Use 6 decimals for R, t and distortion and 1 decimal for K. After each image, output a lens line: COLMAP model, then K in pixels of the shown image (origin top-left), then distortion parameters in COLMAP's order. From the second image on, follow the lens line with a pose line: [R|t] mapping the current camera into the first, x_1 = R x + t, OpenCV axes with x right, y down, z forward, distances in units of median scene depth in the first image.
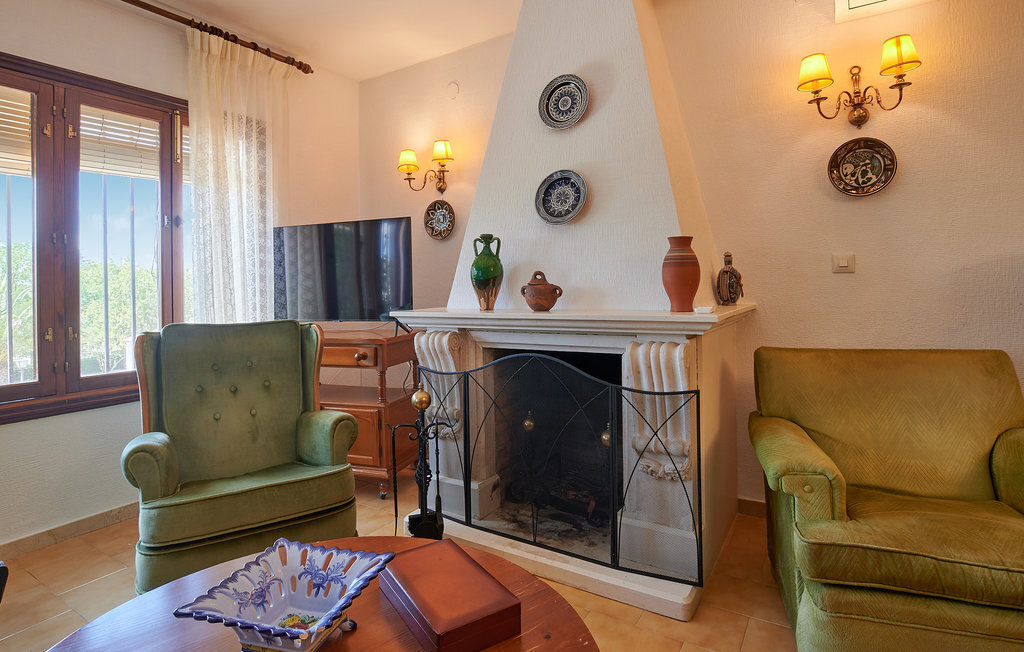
lens RADIAL K [[534.6, 0, 503.1], [0, 534.6, 273.5], [0, 0, 1]] dist [-0.024224, 0.000619]
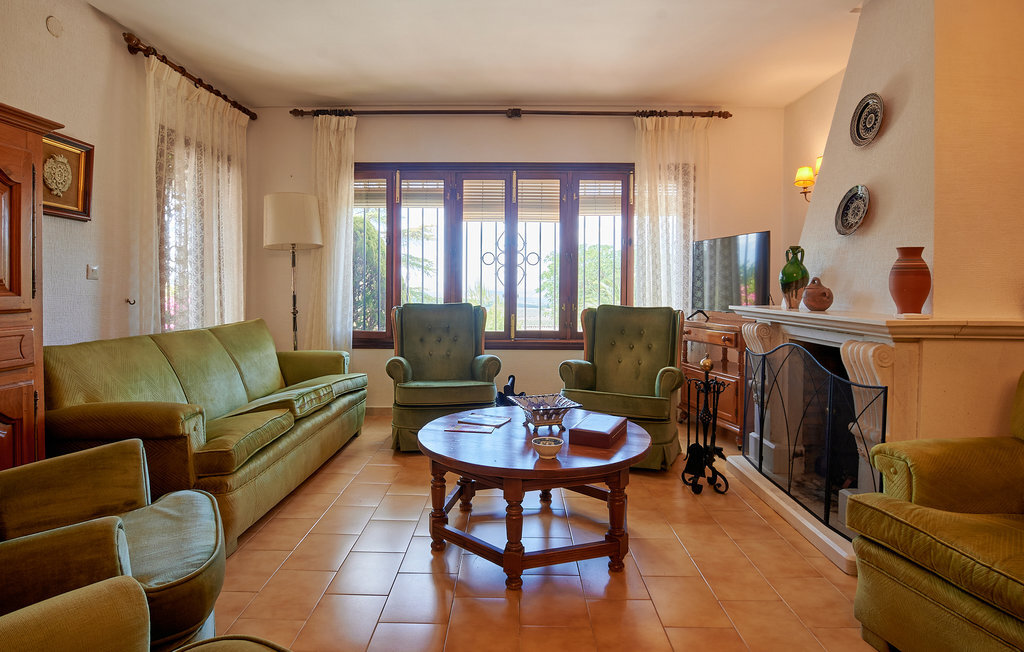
lens RADIAL K [[534.6, 0, 503.5], [0, 534.6, 295.7], [0, 0, 1]] dist [-0.024224, 0.000619]
pose [[0.524033, 0.043526, -0.850585, 0.649592], [-0.004450, 0.998820, 0.048370, -0.015776], [0.851686, -0.021562, 0.523608, -0.191319]]
